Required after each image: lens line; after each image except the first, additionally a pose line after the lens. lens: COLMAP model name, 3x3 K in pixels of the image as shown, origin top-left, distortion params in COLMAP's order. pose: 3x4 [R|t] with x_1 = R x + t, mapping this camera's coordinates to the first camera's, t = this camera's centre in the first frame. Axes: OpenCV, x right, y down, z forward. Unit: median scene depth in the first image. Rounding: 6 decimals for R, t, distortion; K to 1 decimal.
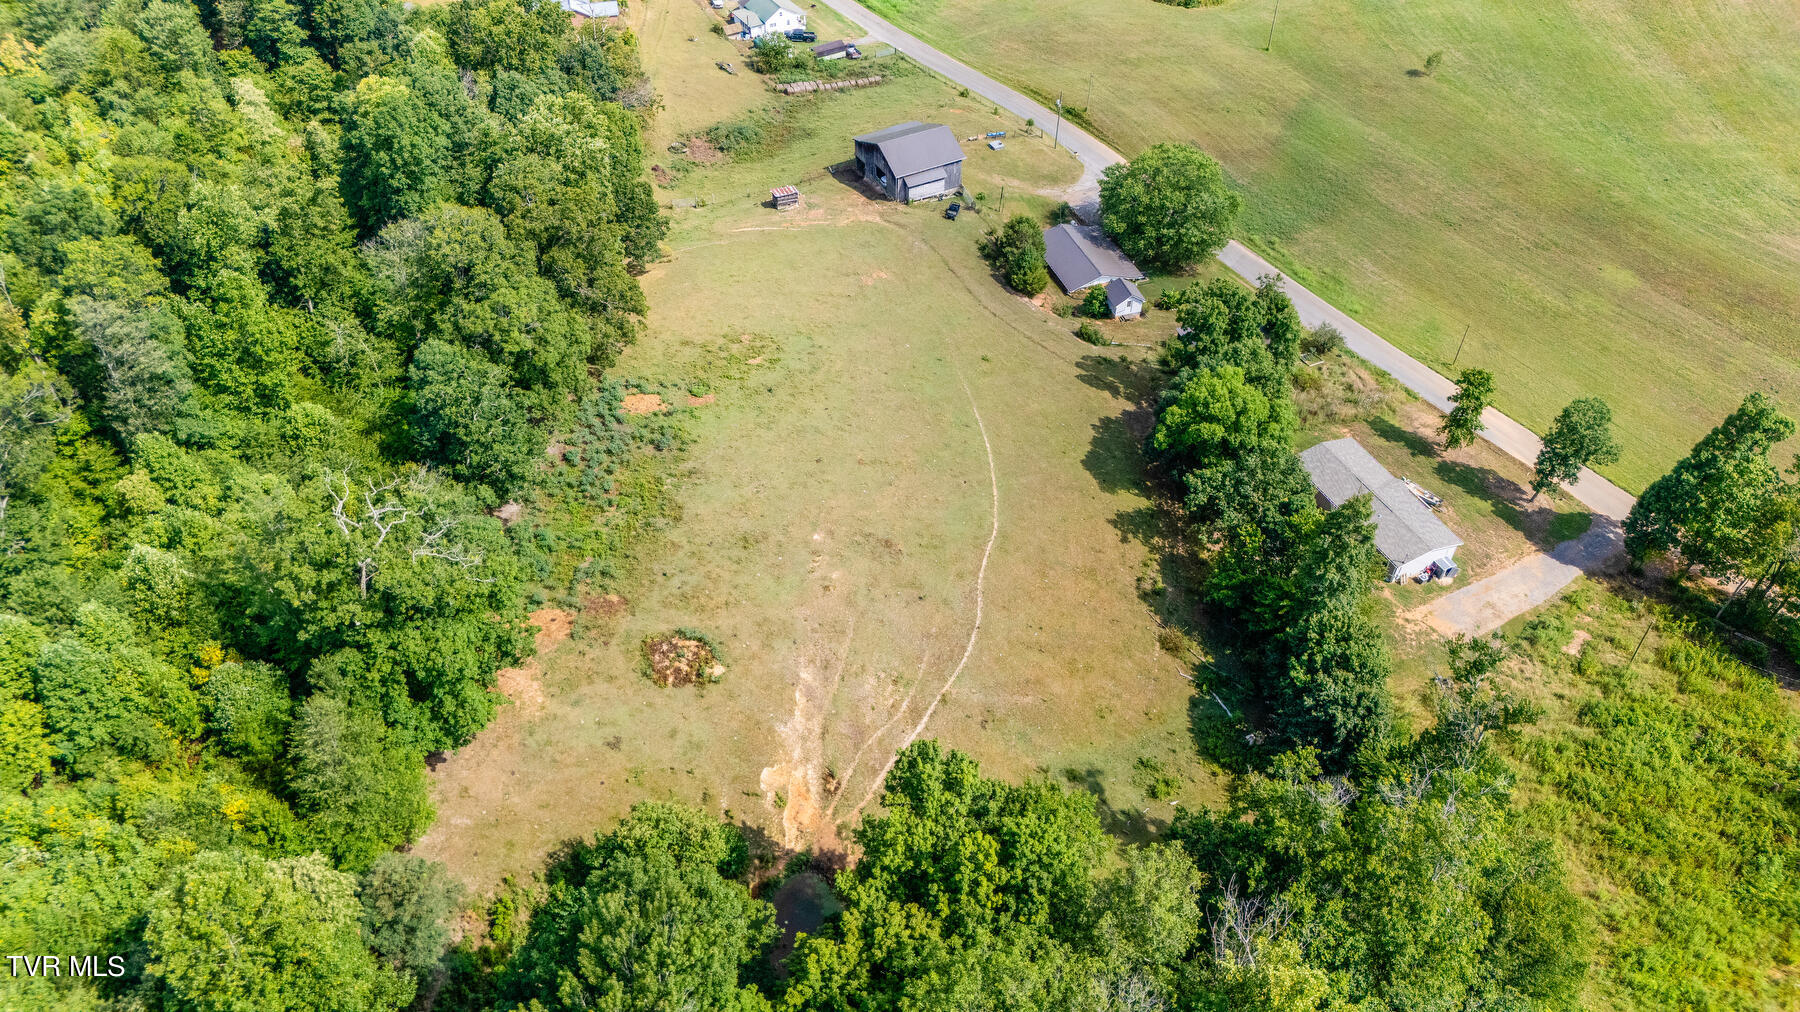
lens RADIAL K [[1321.5, 0, 900.0], [0, 1321.5, 506.0], [0, 0, 1]] dist [0.079474, -0.087994]
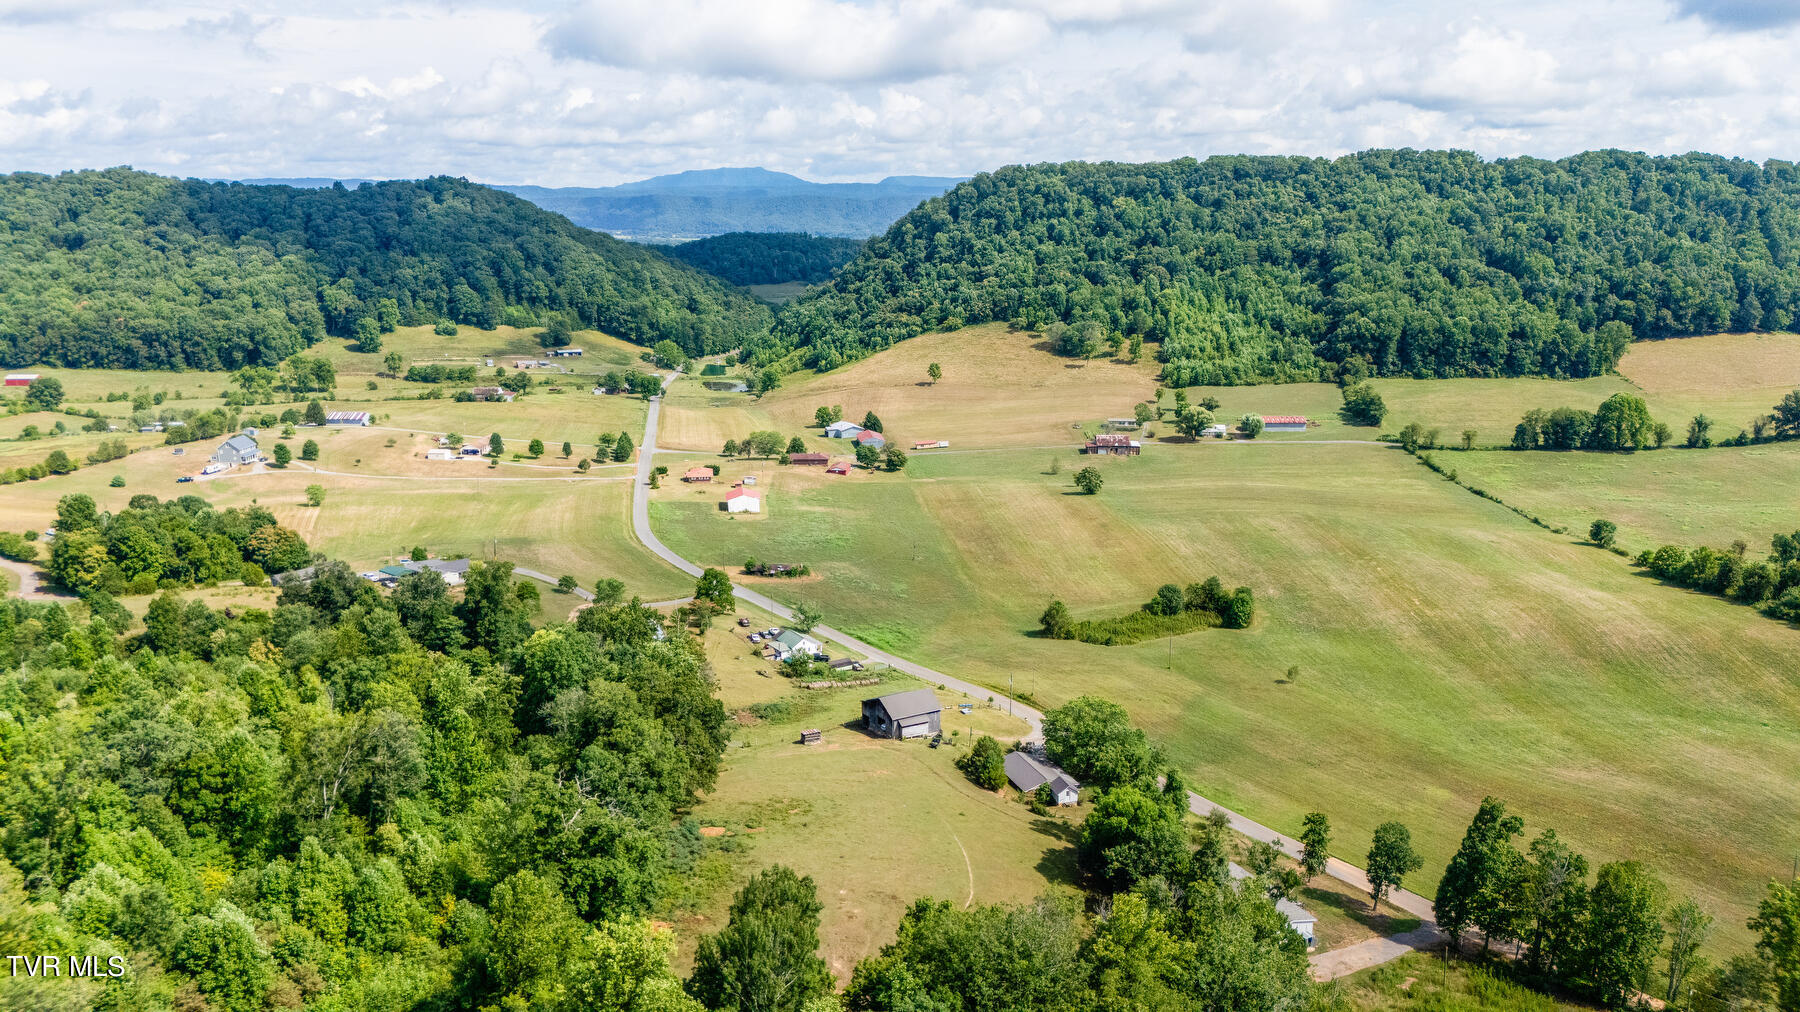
lens RADIAL K [[1312.9, 0, 900.0], [0, 1312.9, 506.0], [0, 0, 1]] dist [0.133203, -0.229235]
pose [[0.999890, -0.005454, 0.013781, -0.014043], [0.011840, 0.853236, -0.521390, 0.291268], [-0.008915, 0.521496, 0.853207, -0.290322]]
